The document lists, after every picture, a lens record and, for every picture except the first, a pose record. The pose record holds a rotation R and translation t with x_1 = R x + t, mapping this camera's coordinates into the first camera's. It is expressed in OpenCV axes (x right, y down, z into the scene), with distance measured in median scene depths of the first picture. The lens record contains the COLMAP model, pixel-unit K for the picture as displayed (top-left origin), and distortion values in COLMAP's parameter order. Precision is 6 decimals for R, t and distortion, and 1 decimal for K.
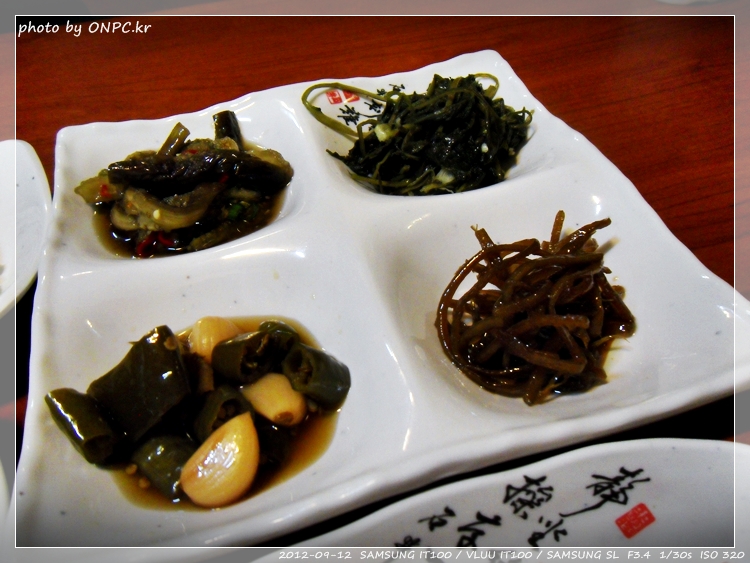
lens RADIAL K [[612.4, 0, 375.0], [0, 612.4, 281.5], [0, 0, 1]] dist [-0.003128, -0.003302]
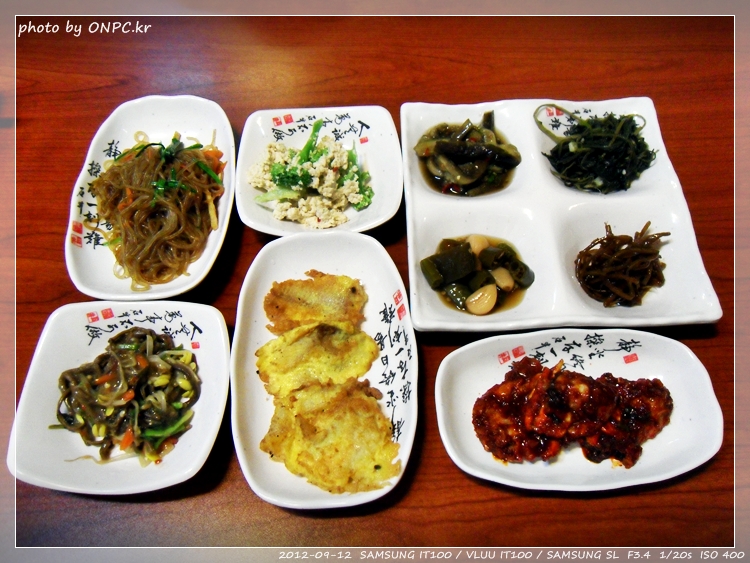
lens RADIAL K [[612.4, 0, 375.0], [0, 612.4, 281.5], [0, 0, 1]] dist [-0.003128, -0.003302]
pose [[0.965820, 0.242901, -0.090508, -0.375204], [-0.203929, 0.927546, 0.313164, -0.402066], [0.160018, -0.284002, 0.945377, -1.222566]]
